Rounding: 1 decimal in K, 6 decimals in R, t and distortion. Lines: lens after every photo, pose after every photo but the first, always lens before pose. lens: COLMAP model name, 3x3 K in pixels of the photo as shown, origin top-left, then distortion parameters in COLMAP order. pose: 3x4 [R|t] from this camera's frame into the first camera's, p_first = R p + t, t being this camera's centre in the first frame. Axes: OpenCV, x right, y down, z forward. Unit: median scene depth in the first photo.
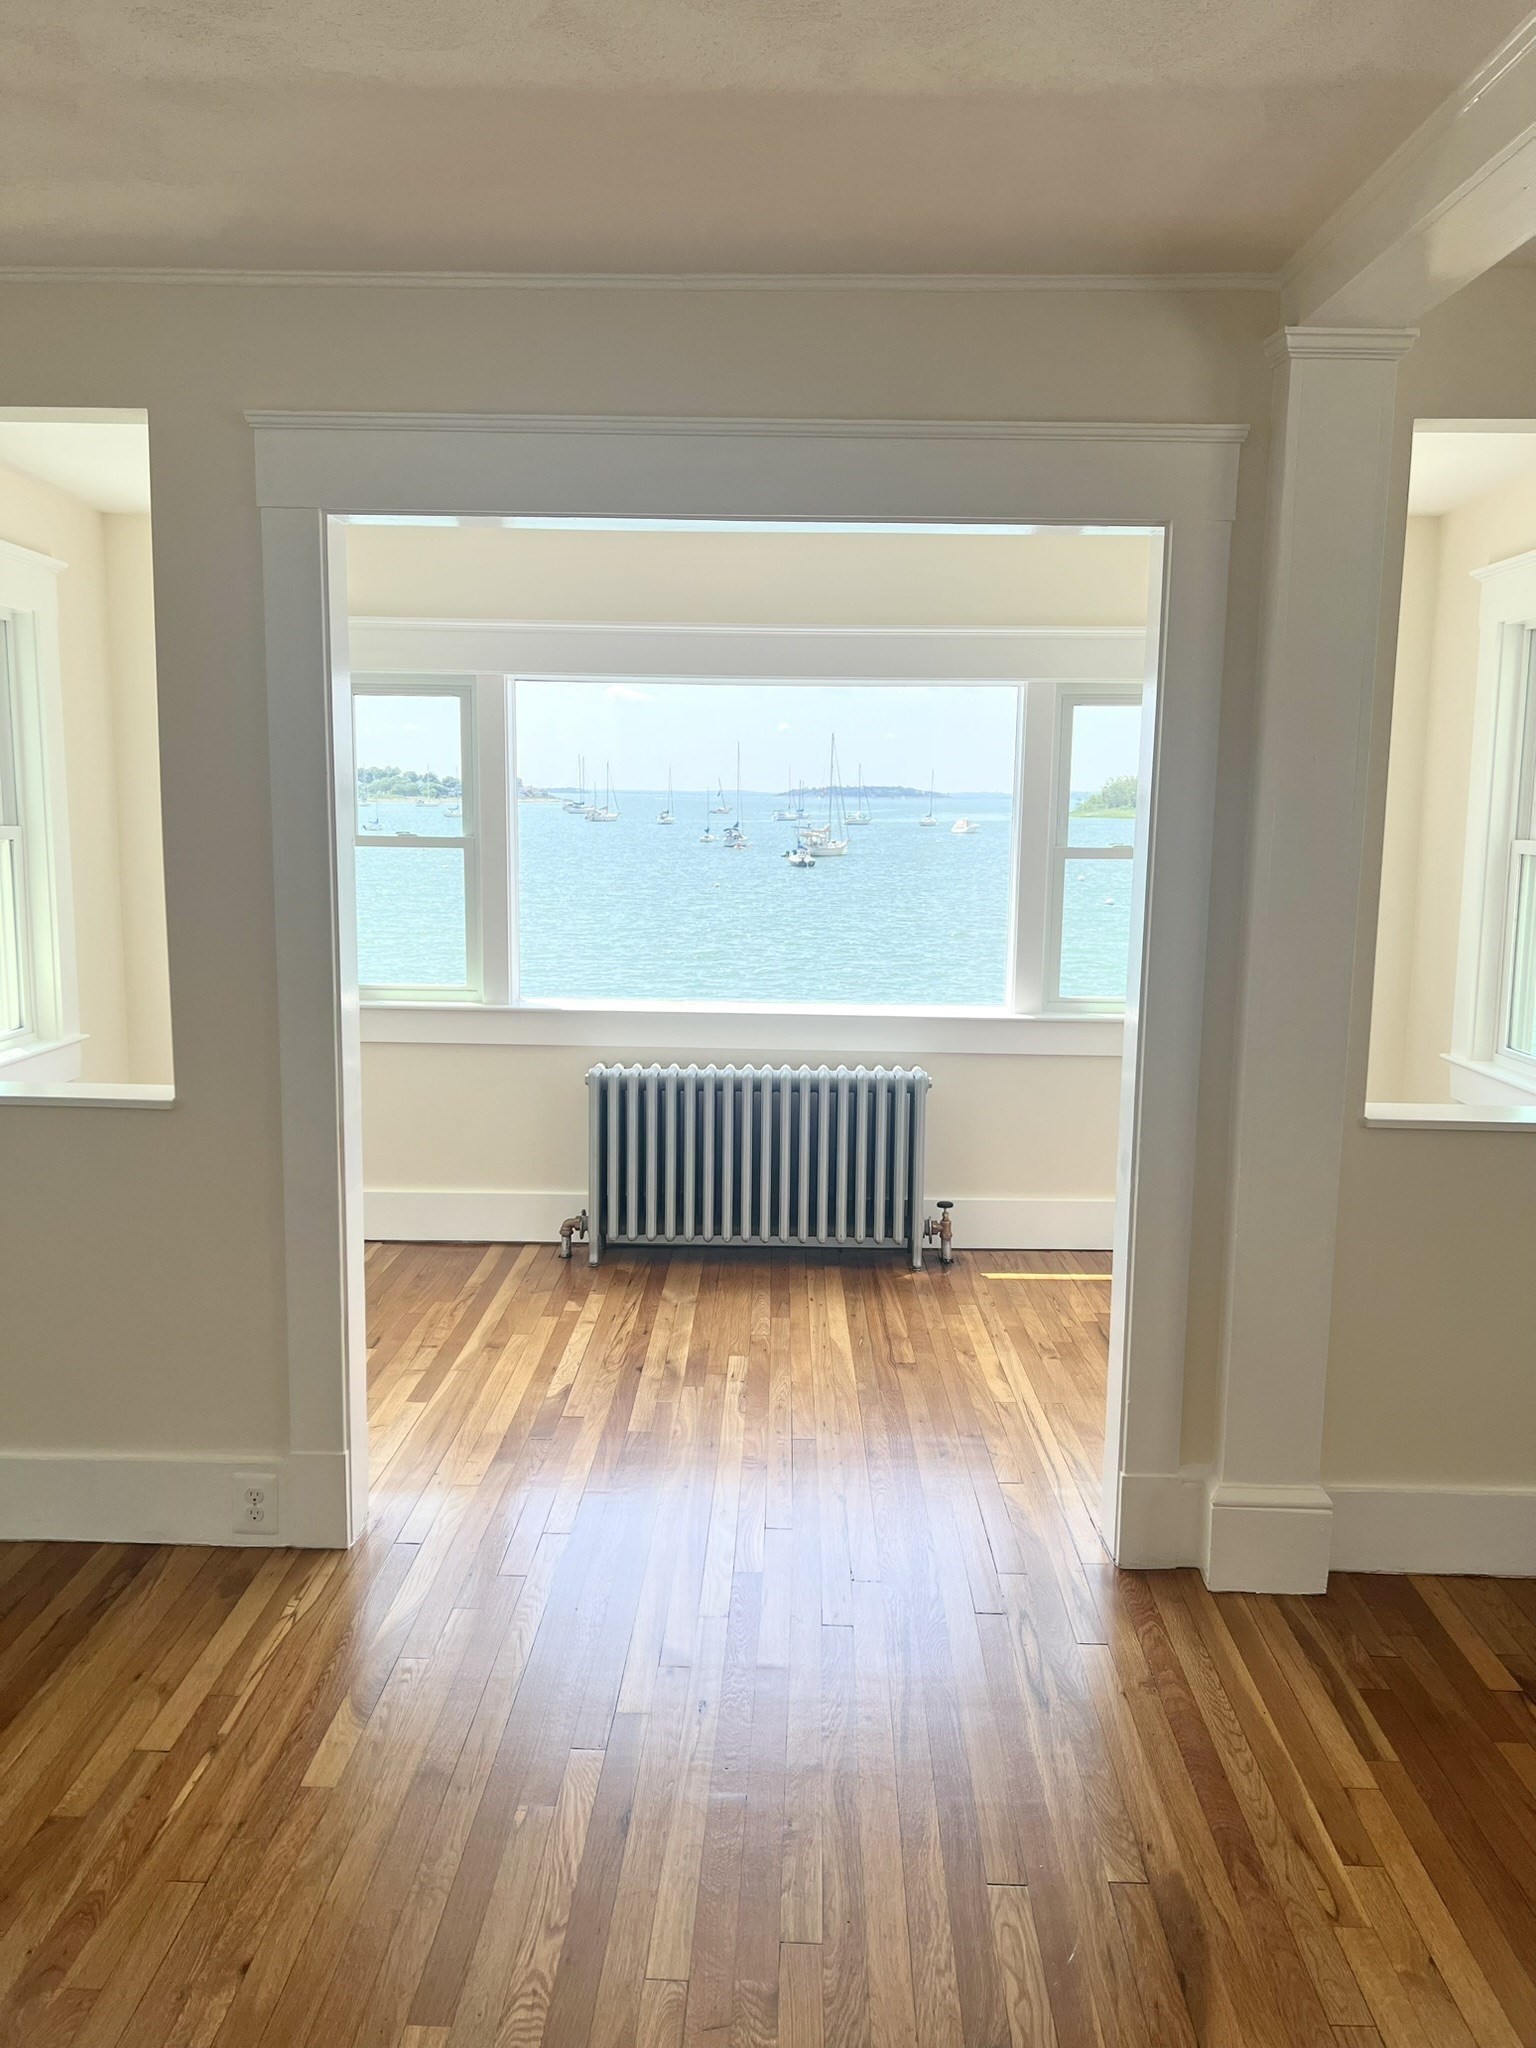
lens RADIAL K [[1534.1, 0, 755.0], [0, 1534.1, 1011.1], [0, 0, 1]] dist [0.068366, -0.075379]
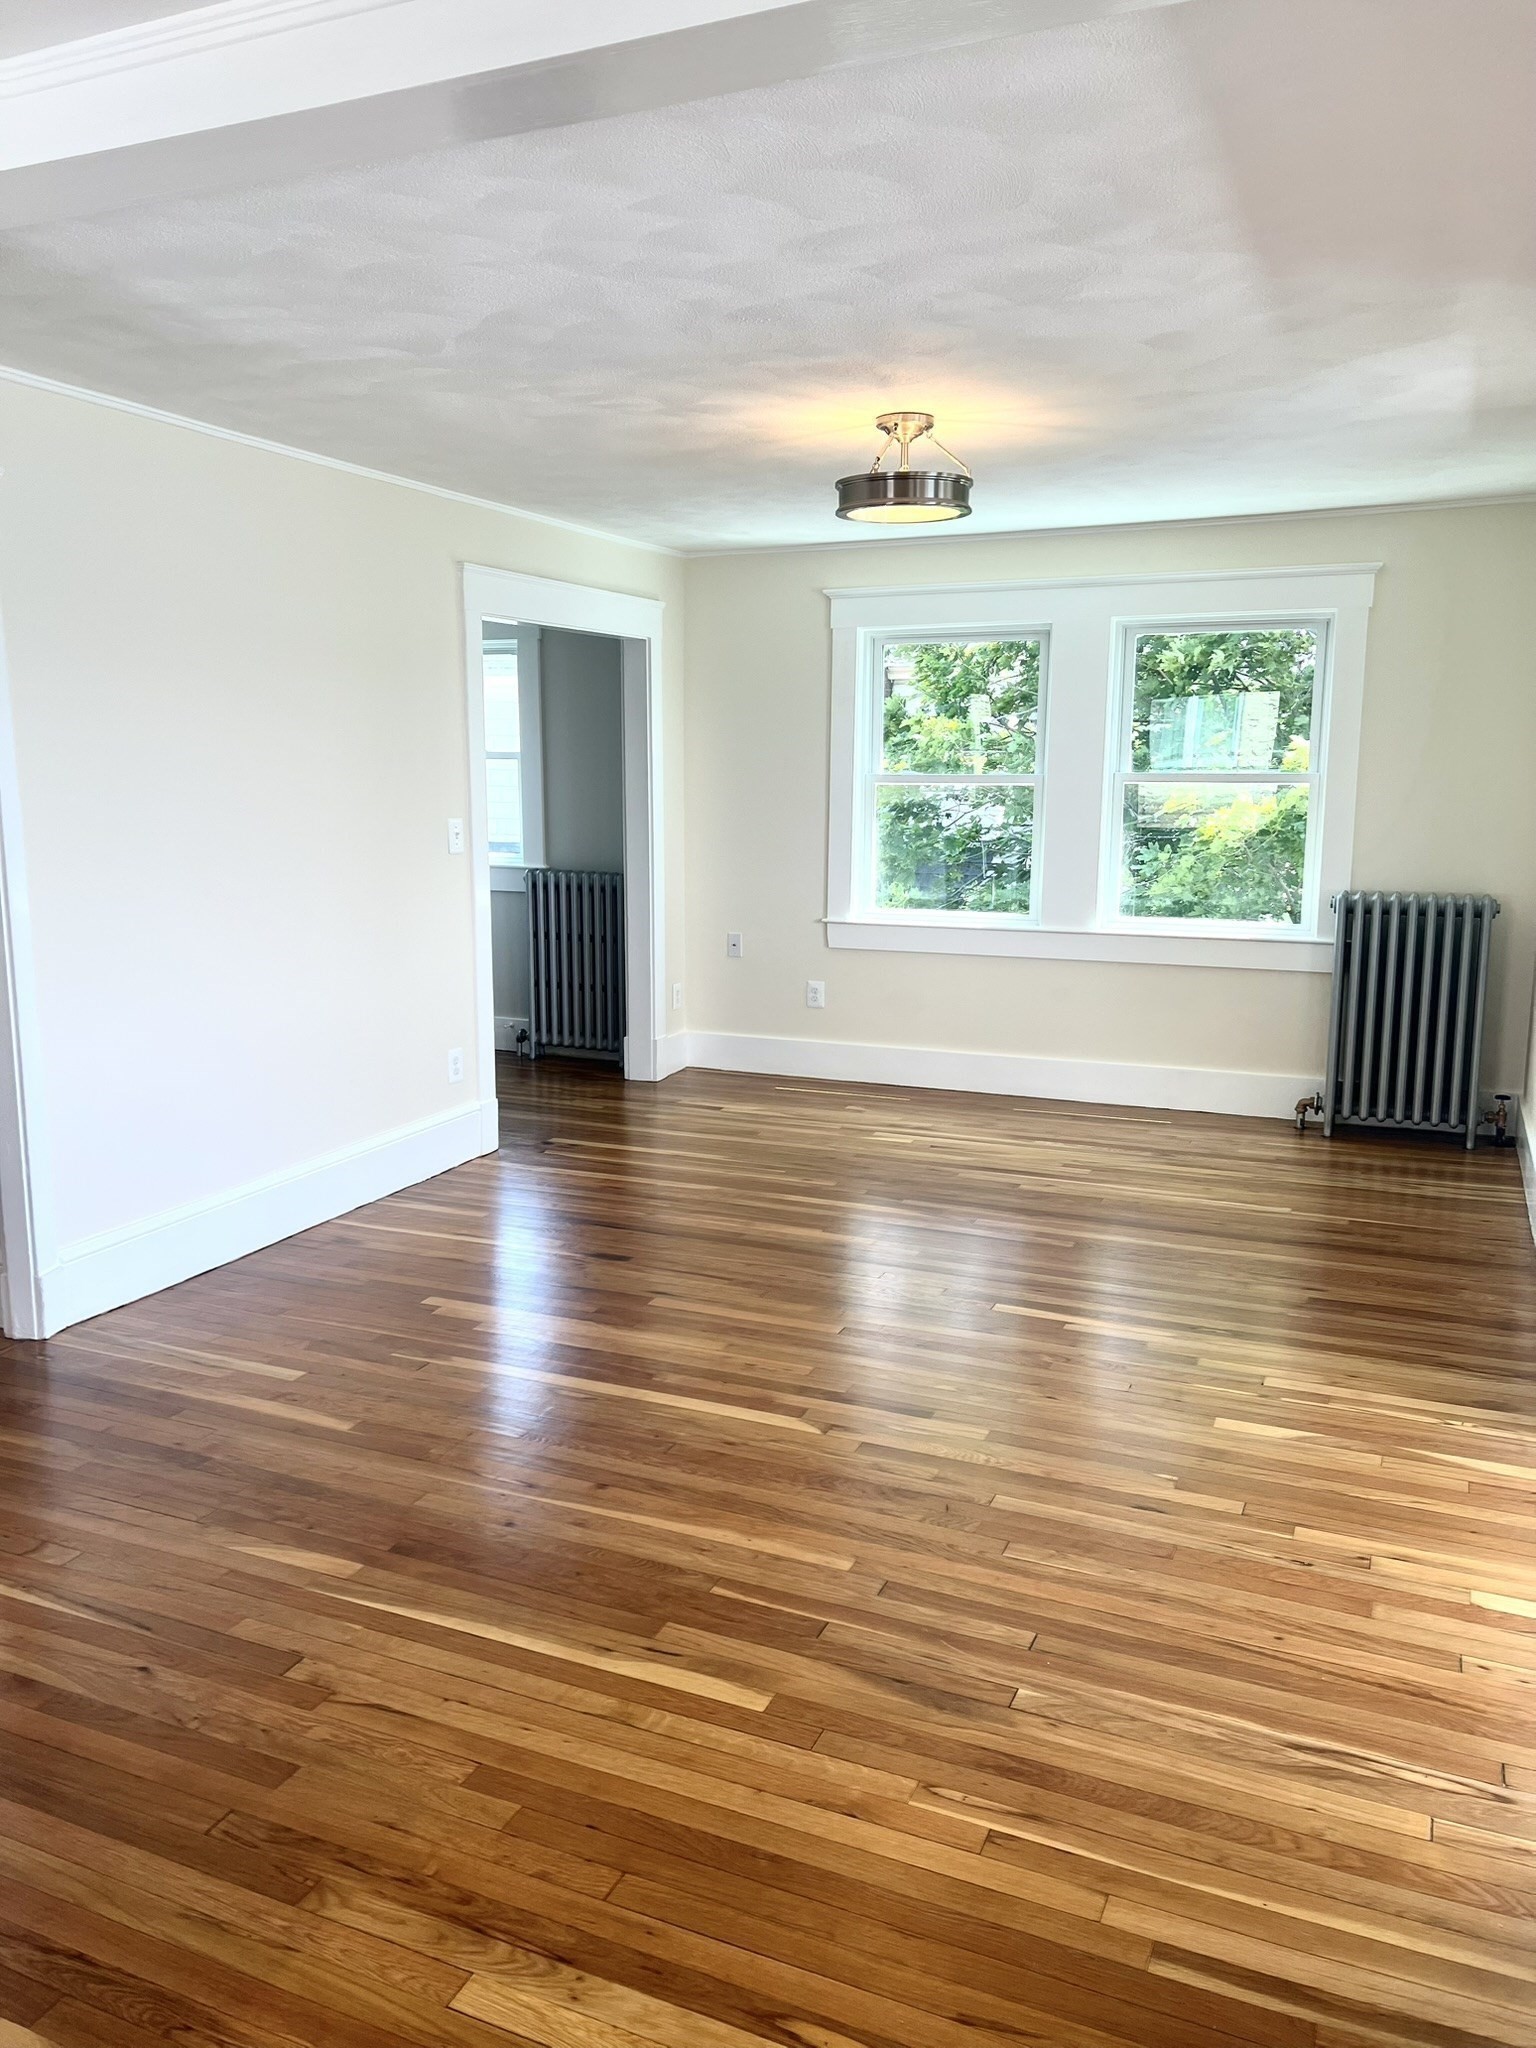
lens RADIAL K [[1534.1, 0, 770.3], [0, 1534.1, 1022.4], [0, 0, 1]] dist [0.068366, -0.075379]
pose [[-0.371438, 0.143718, -0.917267, 0.920570], [-0.138762, 0.968258, 0.207898, -0.092775], [0.918030, 0.204503, -0.339705, 0.809511]]
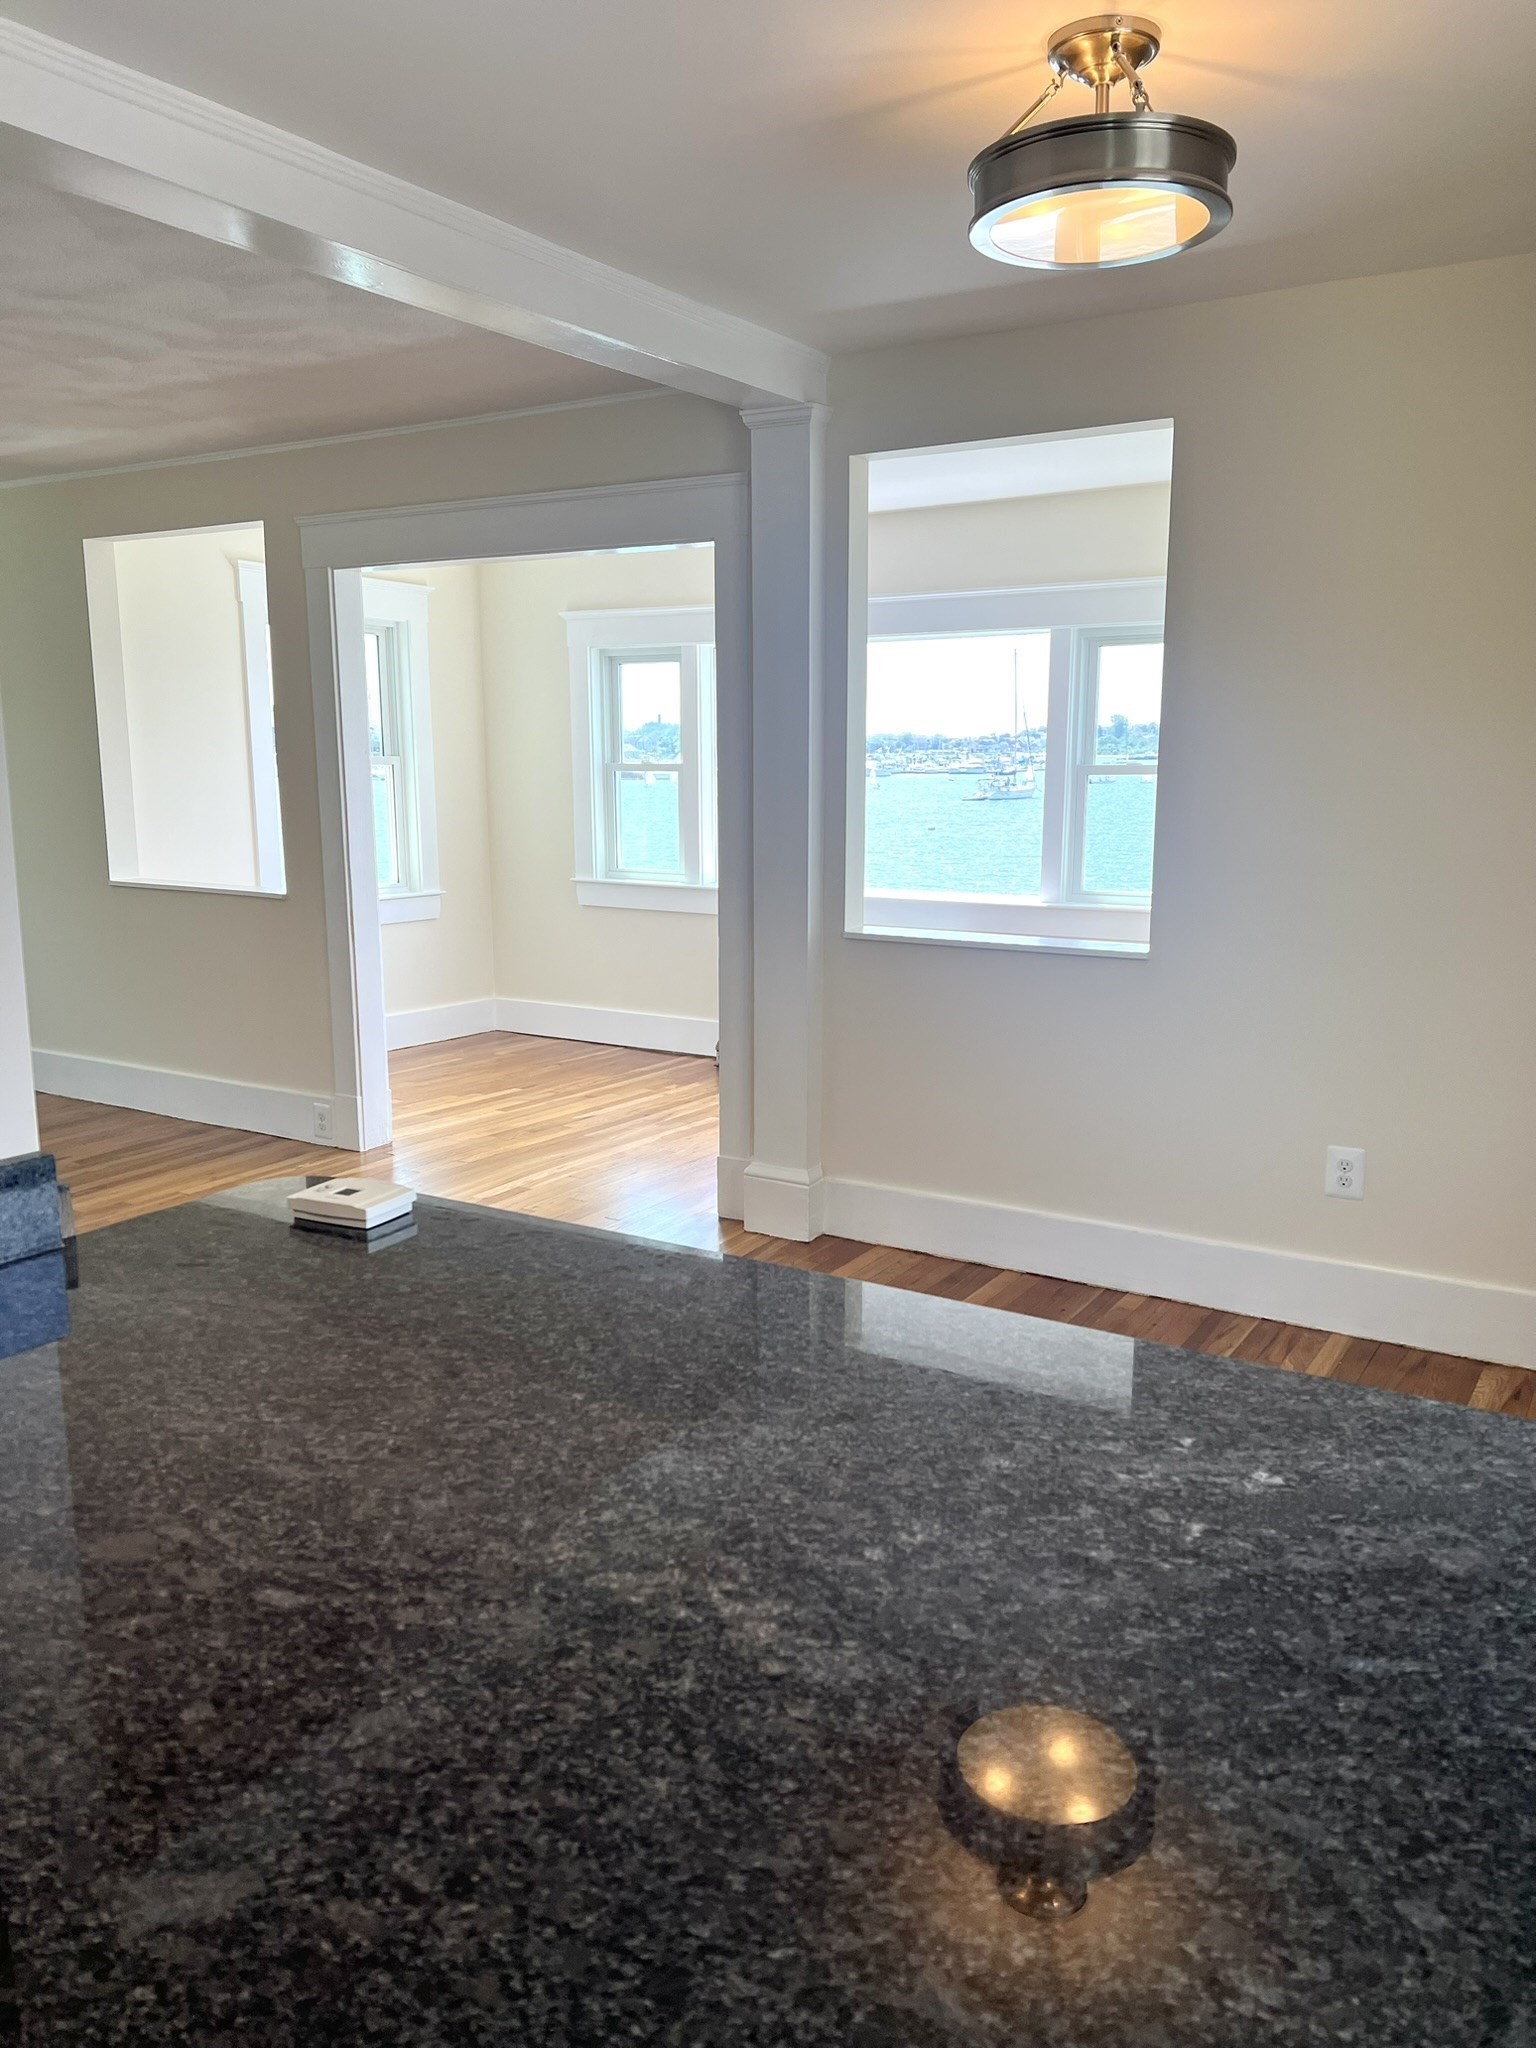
lens RADIAL K [[1534.1, 0, 770.3], [0, 1534.1, 1029.2], [0, 0, 1]] dist [0.068366, -0.075379]
pose [[0.865783, 0.074241, -0.494881, 1.040109], [-0.054870, 0.997055, 0.053581, 0.086067], [0.497402, -0.019235, 0.867307, -0.313507]]
